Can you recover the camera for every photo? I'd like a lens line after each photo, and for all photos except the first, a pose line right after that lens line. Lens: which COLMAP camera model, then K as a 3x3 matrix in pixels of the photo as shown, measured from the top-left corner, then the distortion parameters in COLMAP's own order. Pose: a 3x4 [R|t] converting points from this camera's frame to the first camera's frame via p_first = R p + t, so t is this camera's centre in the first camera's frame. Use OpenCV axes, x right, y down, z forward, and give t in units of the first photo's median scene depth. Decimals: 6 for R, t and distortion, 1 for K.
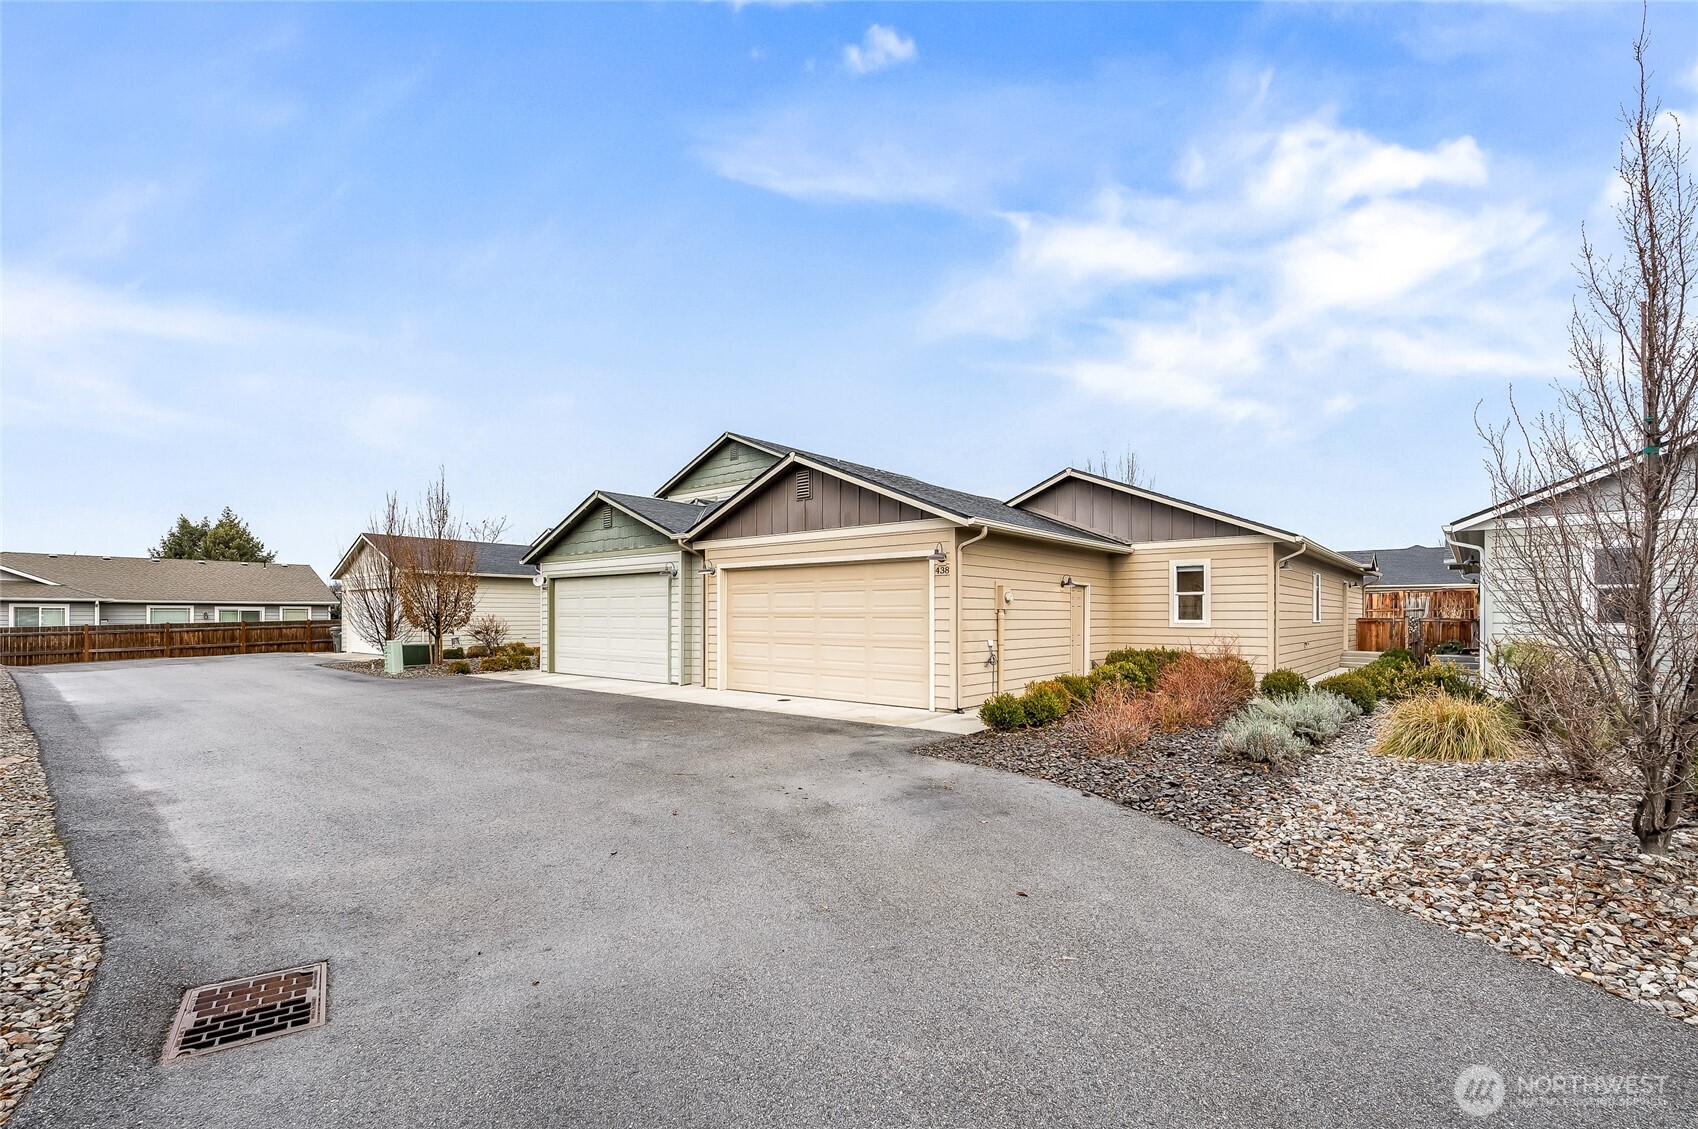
lens RADIAL K [[675.5, 0, 845.1], [0, 675.5, 608.0], [0, 0, 1]] dist [0.001640, 0.000146]
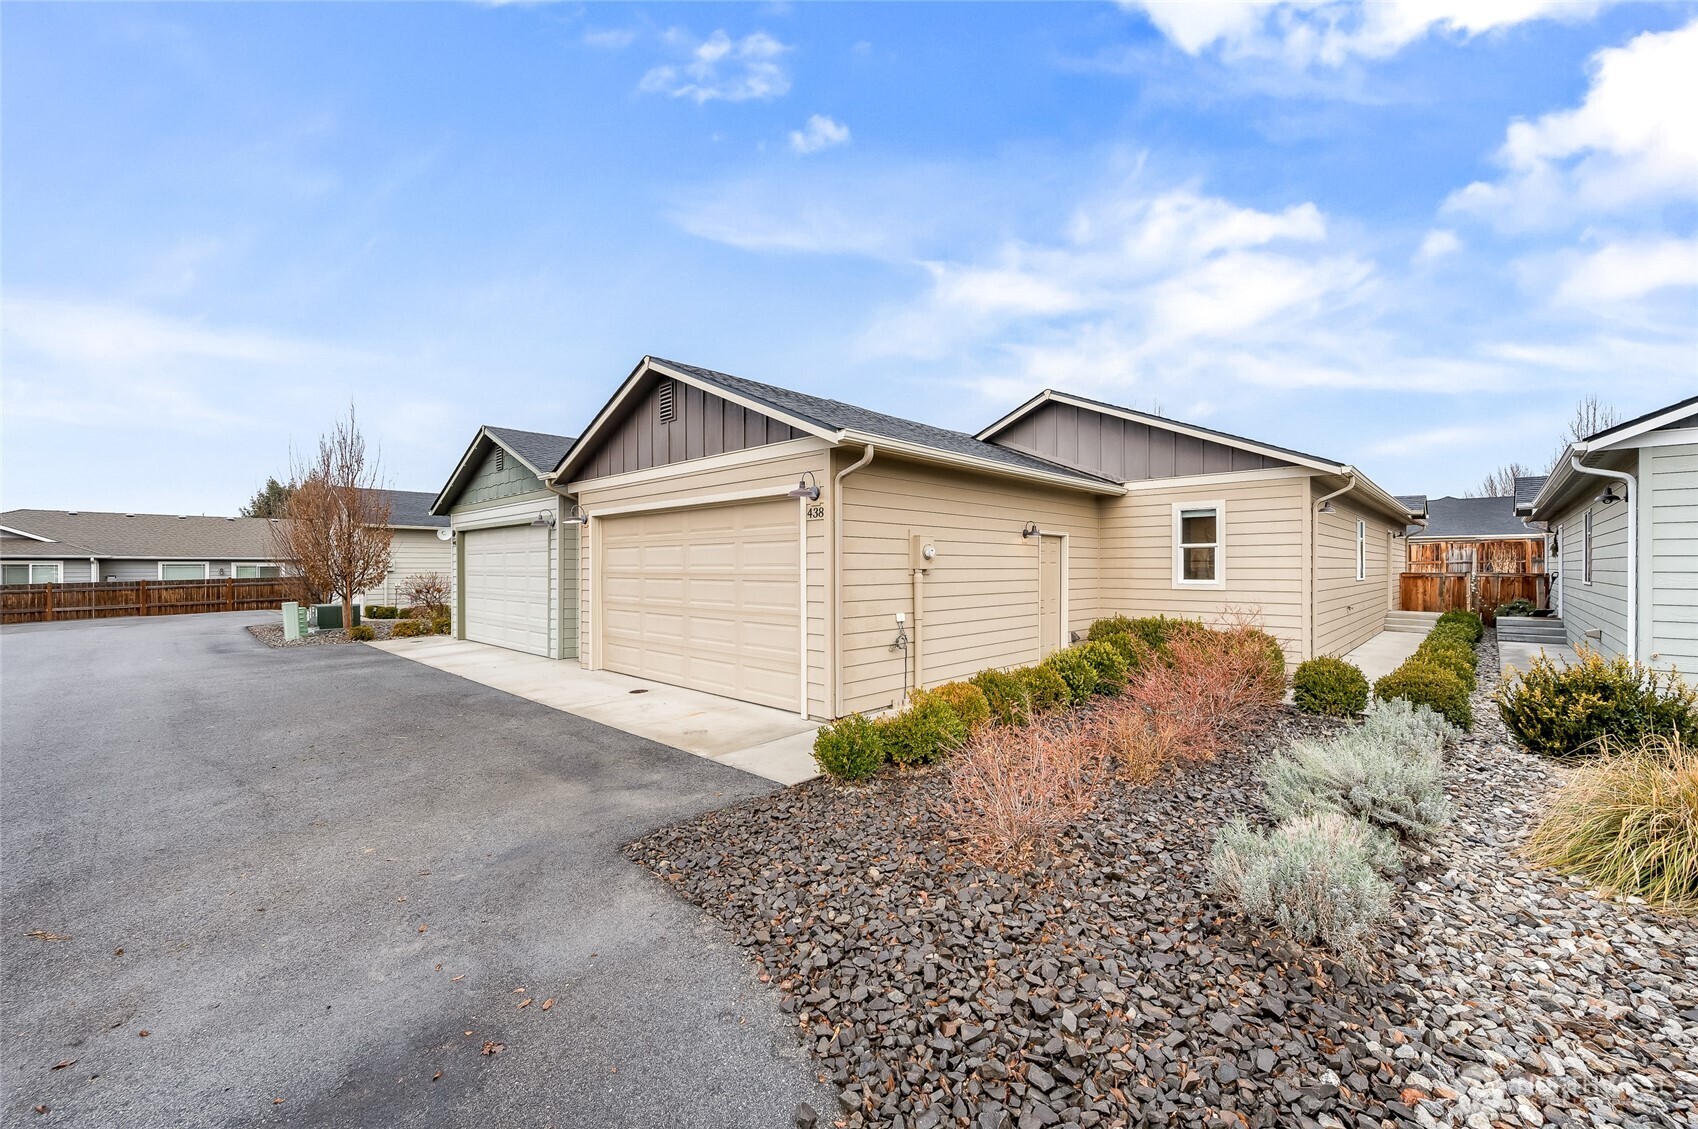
lens RADIAL K [[670.2, 0, 845.6], [0, 670.2, 566.2], [0, 0, 1]] dist [-0.001103, -0.000142]
pose [[0.999451, -0.003116, -0.032996, 0.132057], [0.003347, 0.999970, 0.006944, -0.004496], [0.032973, -0.007051, 0.999431, 0.221008]]
